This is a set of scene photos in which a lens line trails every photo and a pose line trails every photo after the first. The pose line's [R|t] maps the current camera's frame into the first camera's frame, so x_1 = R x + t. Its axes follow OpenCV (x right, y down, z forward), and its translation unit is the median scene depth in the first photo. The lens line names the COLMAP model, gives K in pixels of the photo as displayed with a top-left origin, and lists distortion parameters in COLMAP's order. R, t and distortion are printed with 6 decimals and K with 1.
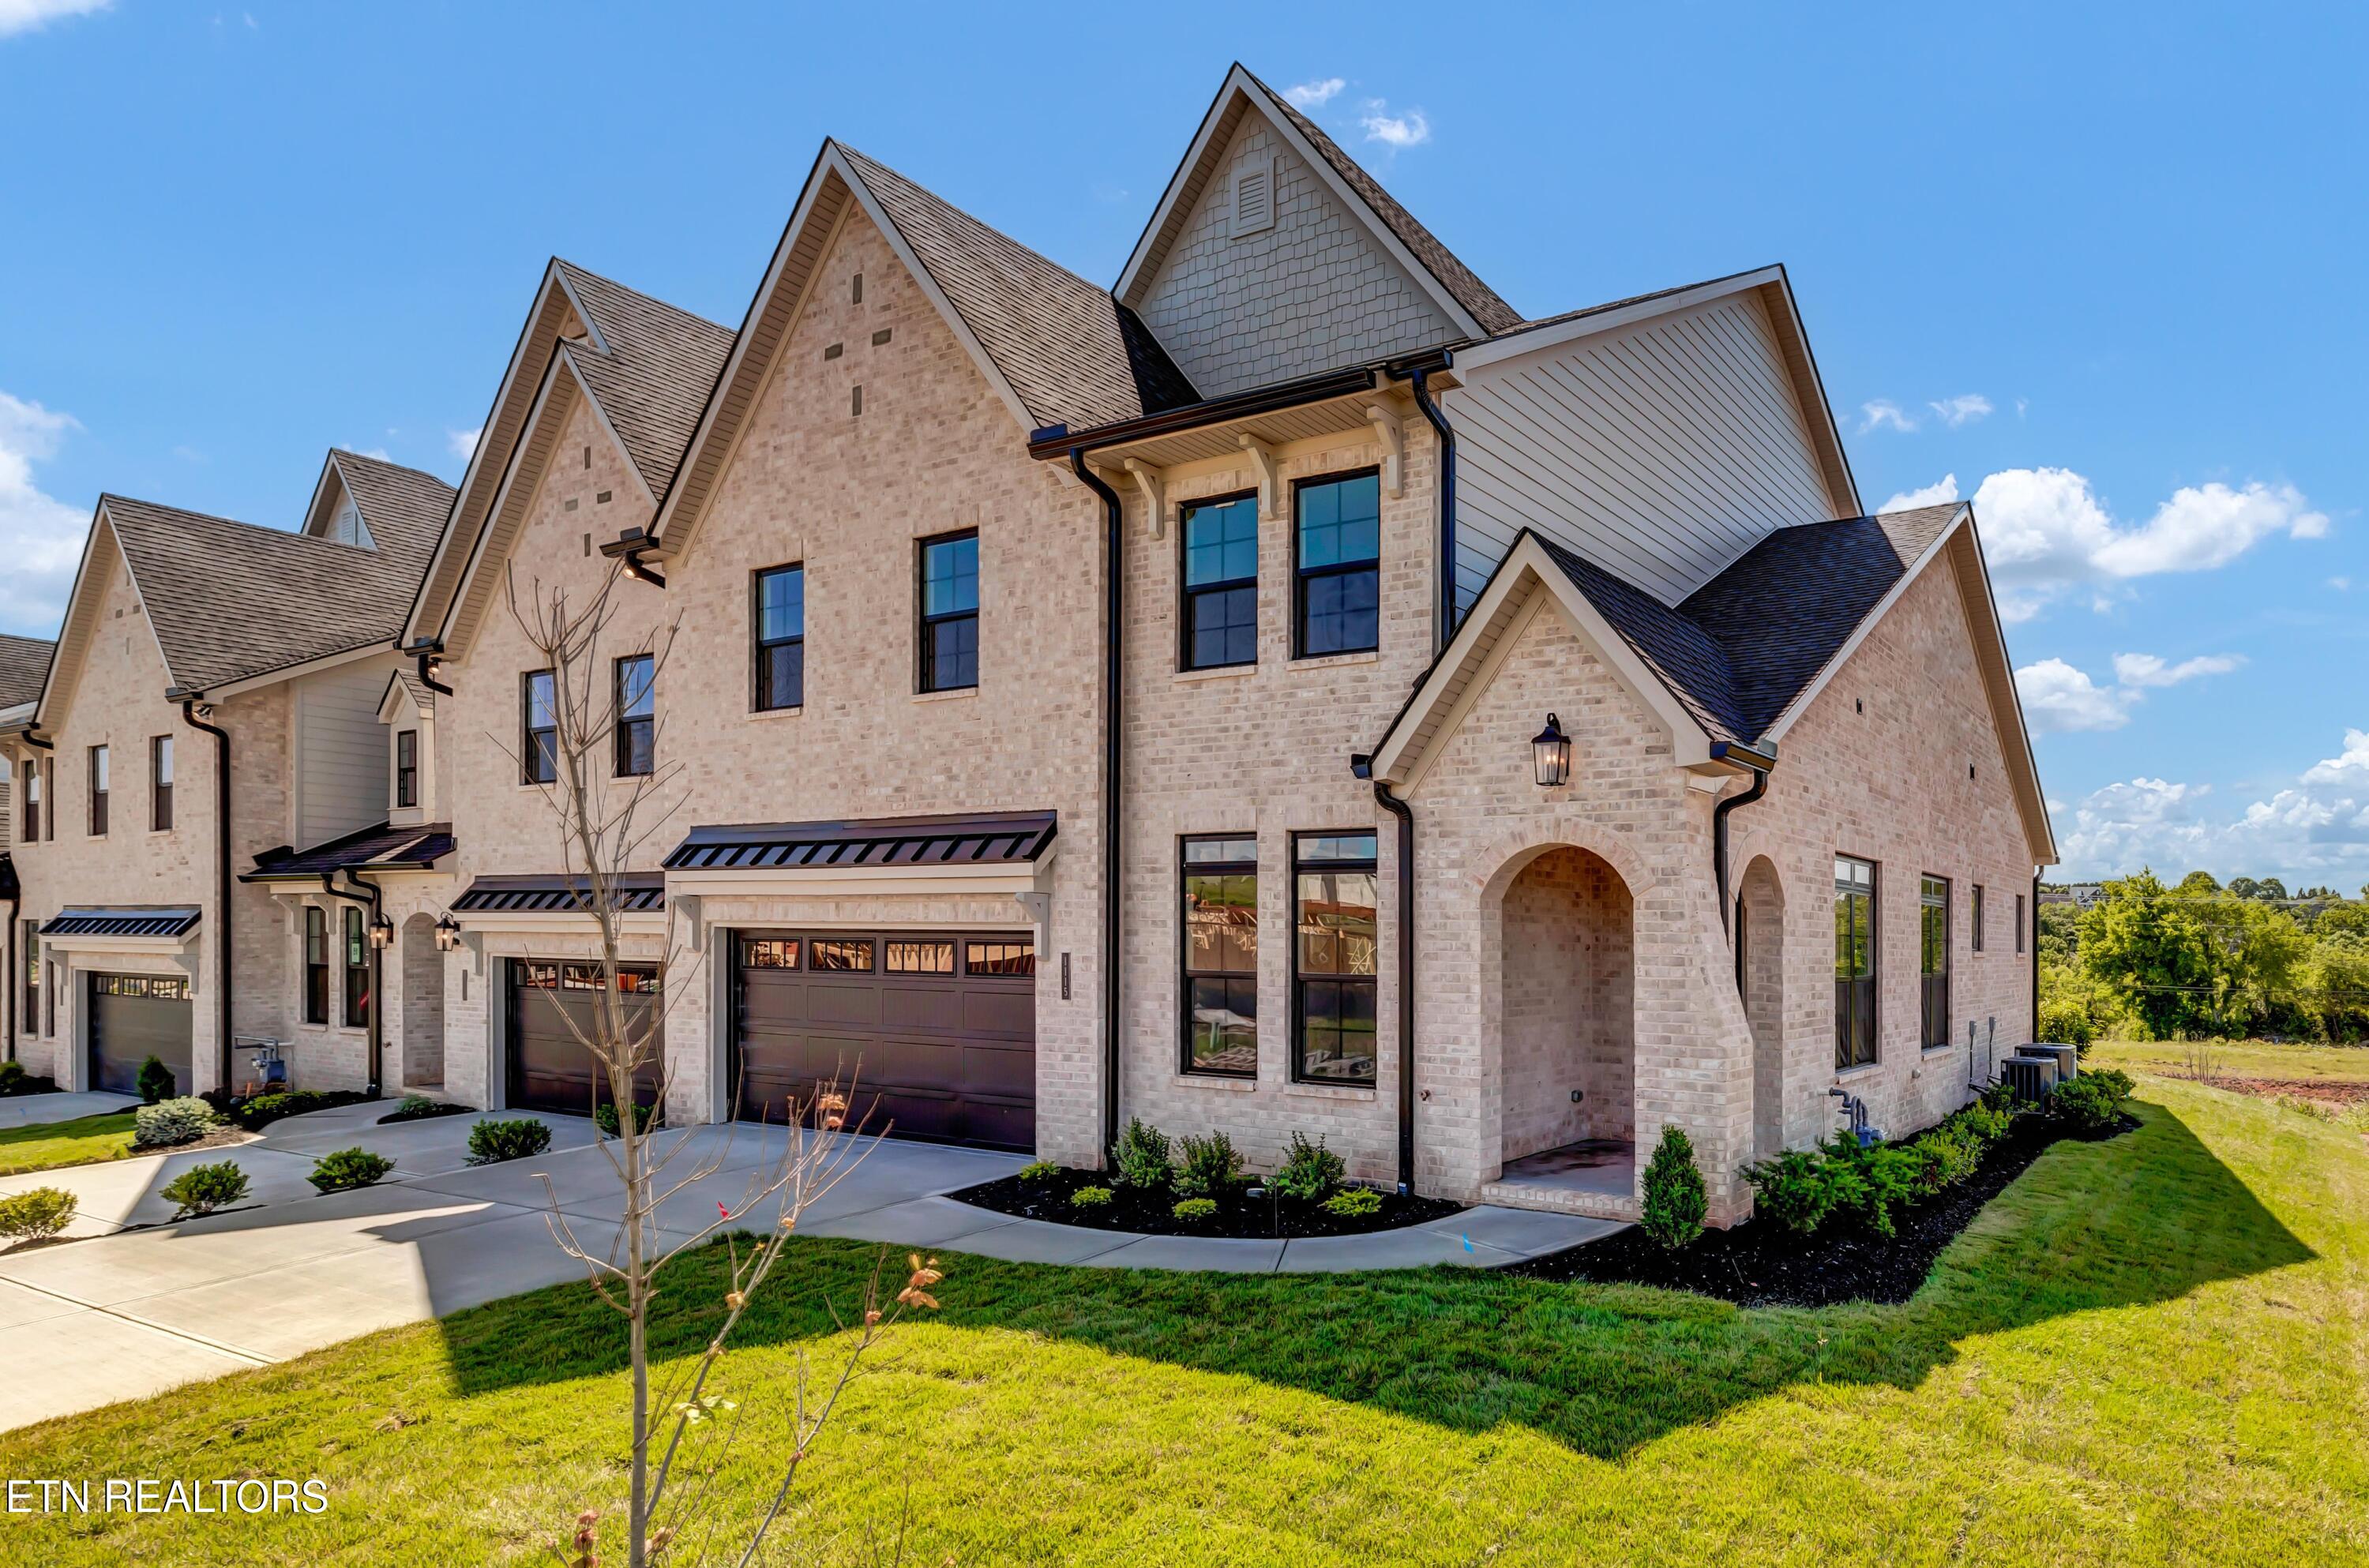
lens RADIAL K [[1822.8, 0, 1157.4], [0, 1822.8, 912.5], [0, 0, 1]] dist [0.000141, -0.000617]
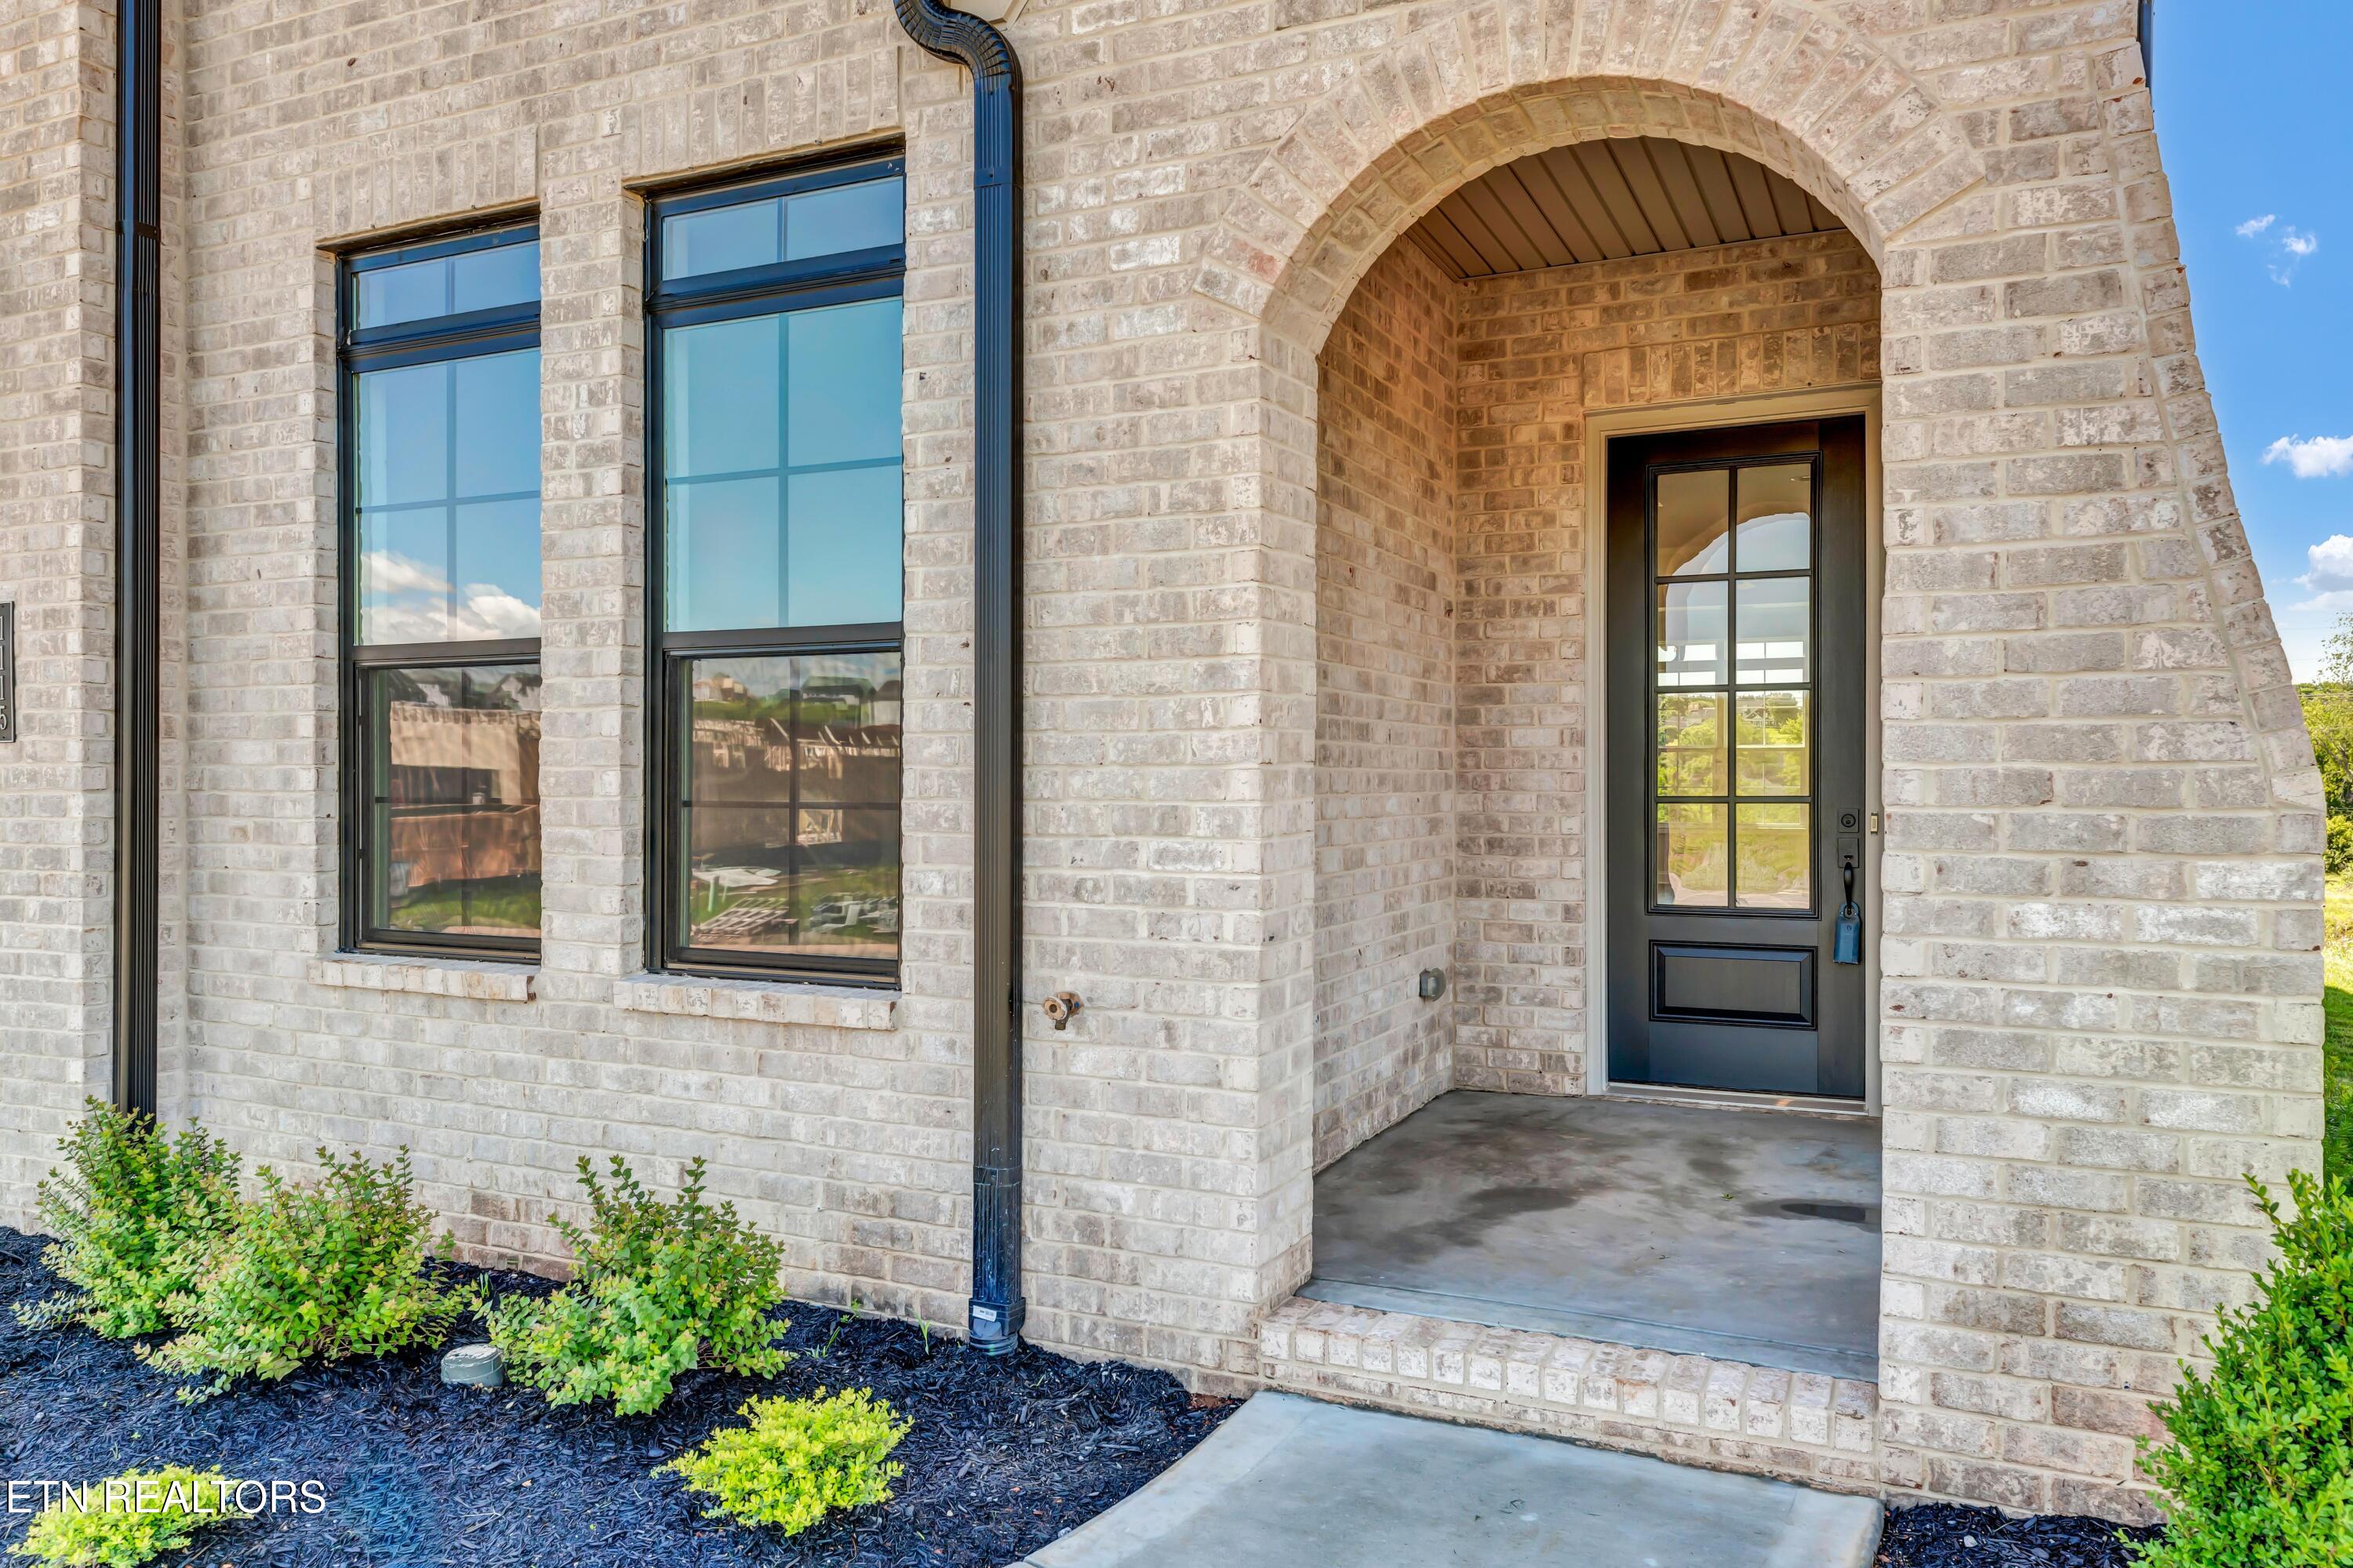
lens RADIAL K [[1657.1, 0, 1176.5], [0, 1657.1, 784.0], [0, 0, 1]] dist [0.004022, 0.001048]
pose [[0.967428, 0.001617, 0.253142, 0.094441], [-0.002065, 0.999997, 0.001505, 0.061736], [-0.253139, -0.001978, 0.967428, 0.719480]]
